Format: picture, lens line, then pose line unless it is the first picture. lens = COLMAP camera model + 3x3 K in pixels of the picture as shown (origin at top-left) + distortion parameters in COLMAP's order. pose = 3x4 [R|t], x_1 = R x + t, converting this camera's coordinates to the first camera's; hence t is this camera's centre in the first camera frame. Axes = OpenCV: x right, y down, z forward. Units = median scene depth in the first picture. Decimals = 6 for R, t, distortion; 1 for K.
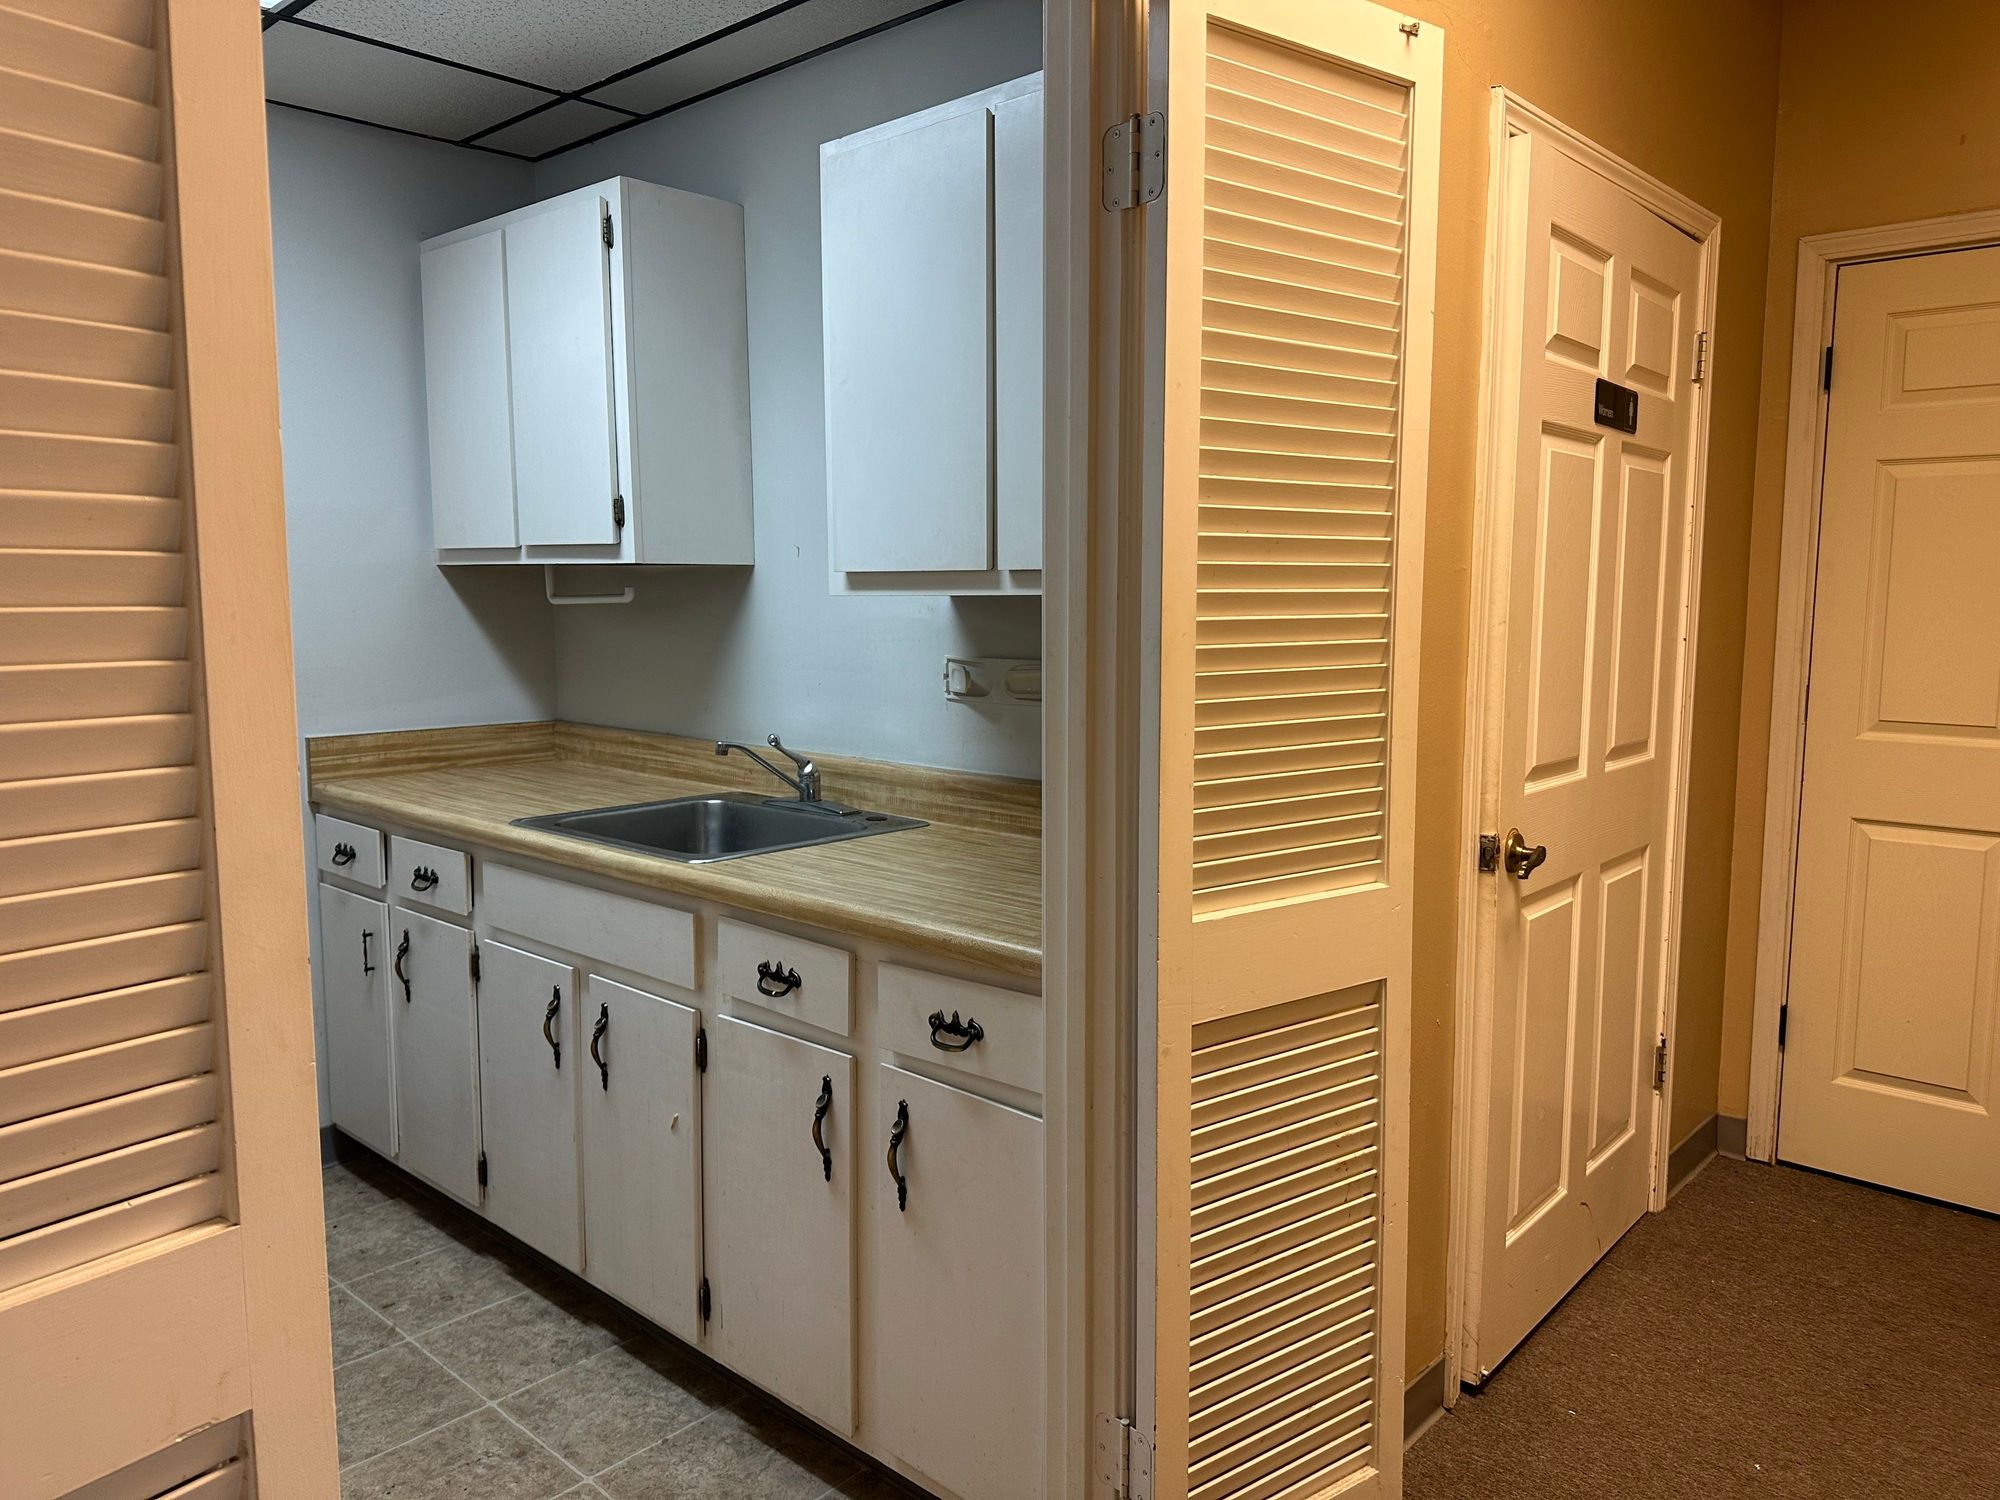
lens RADIAL K [[1432.1, 0, 1049.9], [0, 1432.1, 749.5], [0, 0, 1]] dist [0.151629, -0.296818]
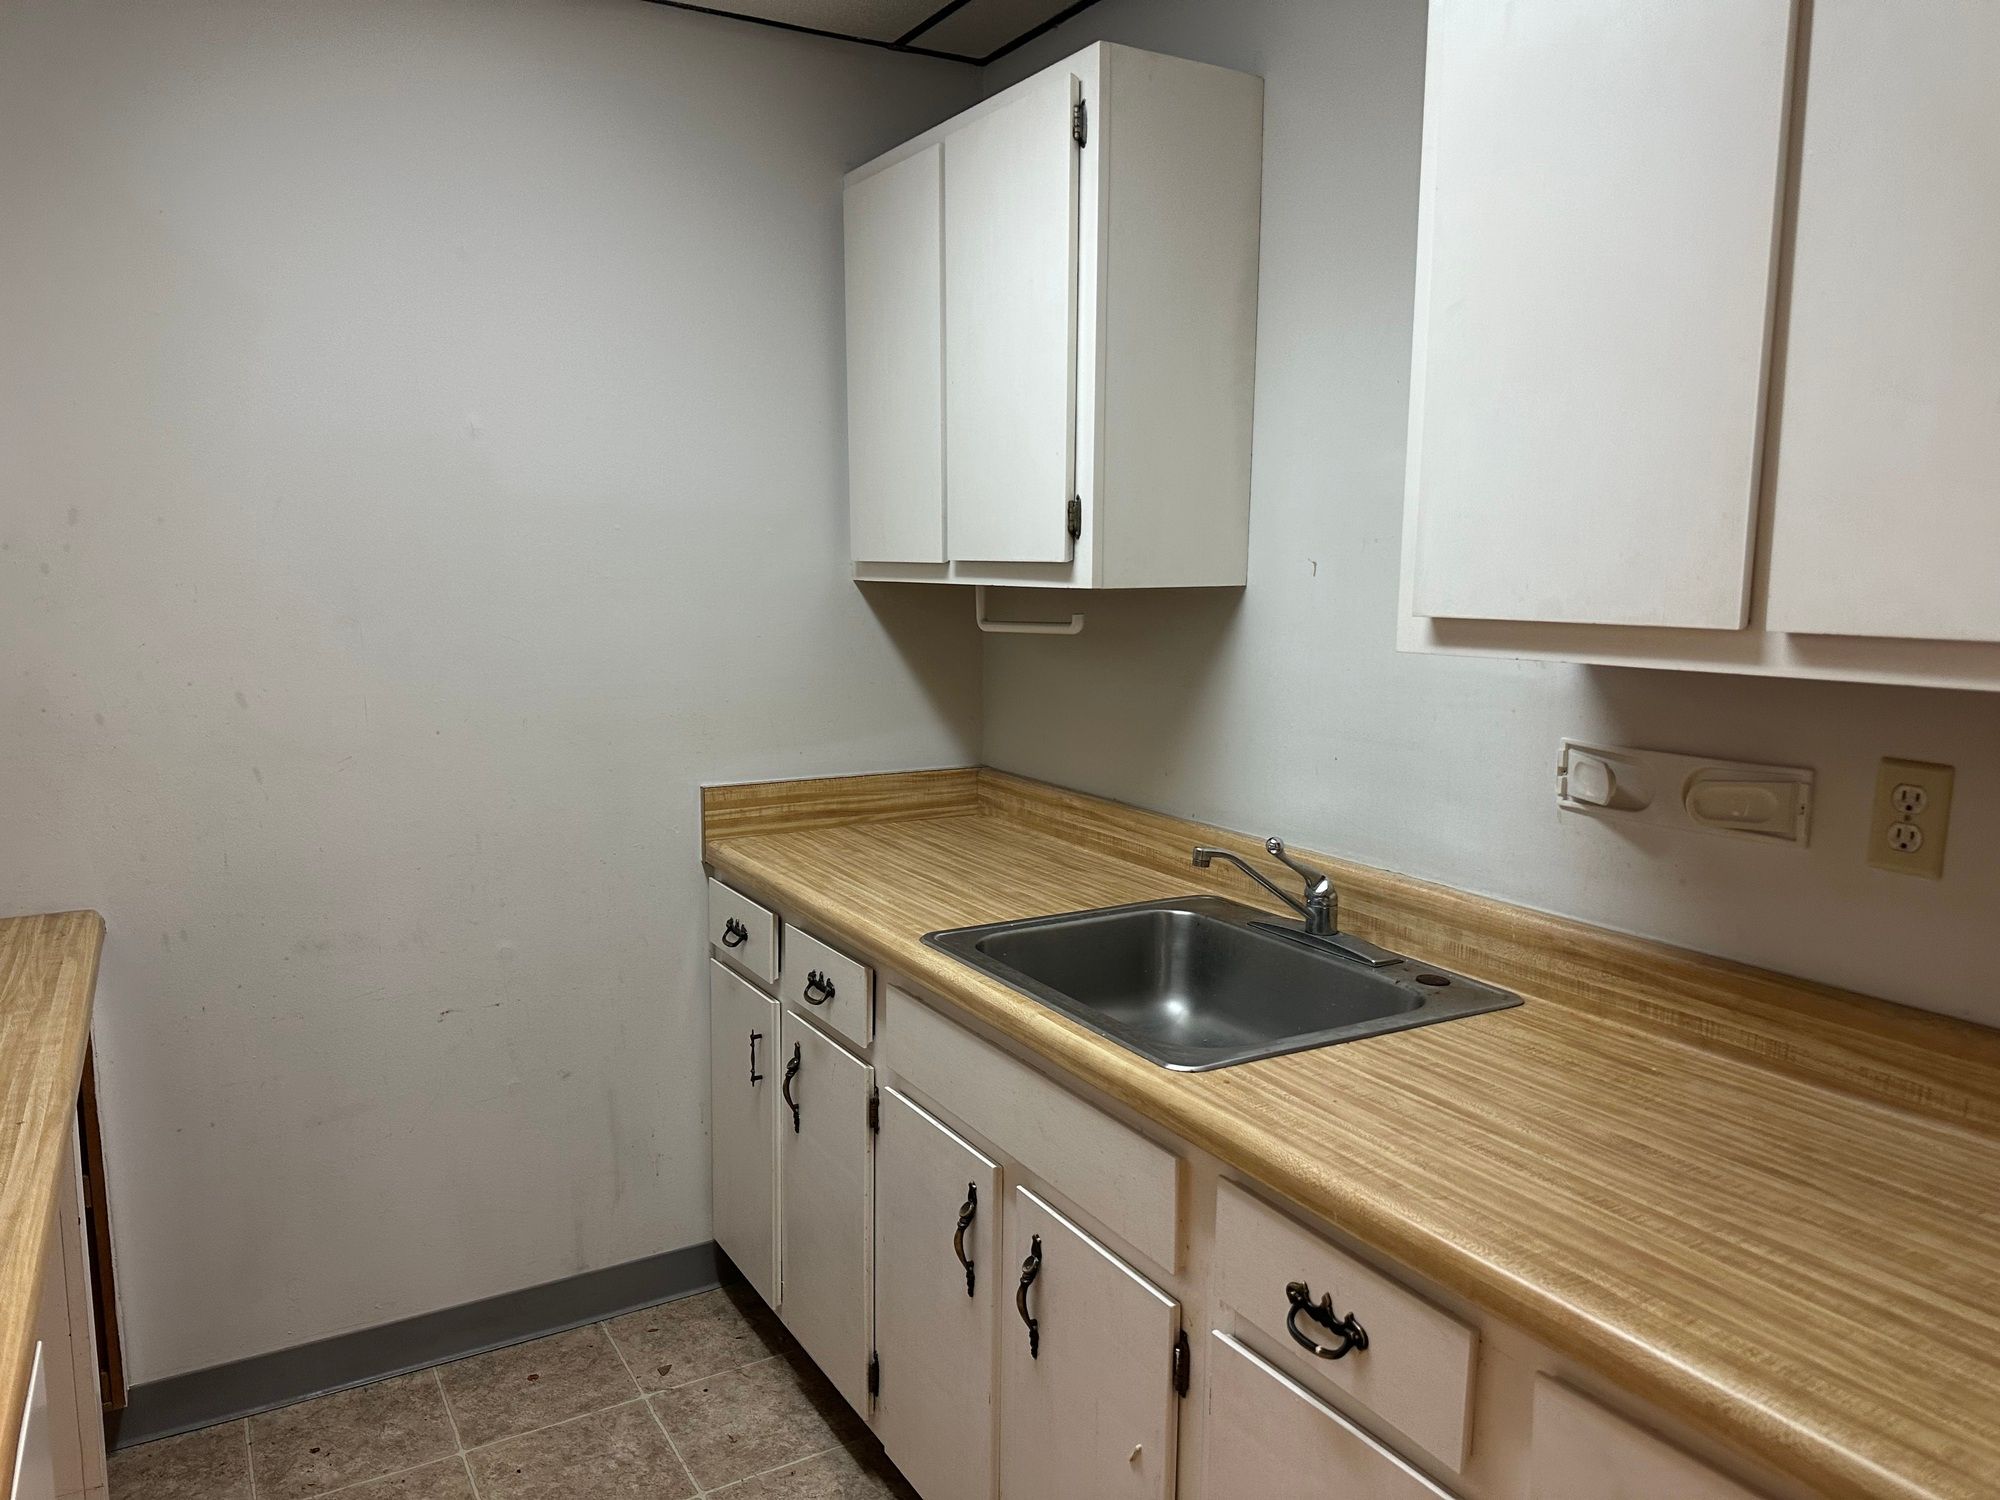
lens RADIAL K [[1466.0, 0, 1000.0], [0, 1466.0, 750.0], [0, 0, 1]] dist [0.138616, -0.141240]
pose [[0.951933, 0.040833, -0.303571, -0.102103], [-0.036078, 0.999123, 0.021258, -0.061194], [0.304173, -0.009283, 0.952572, 0.279205]]
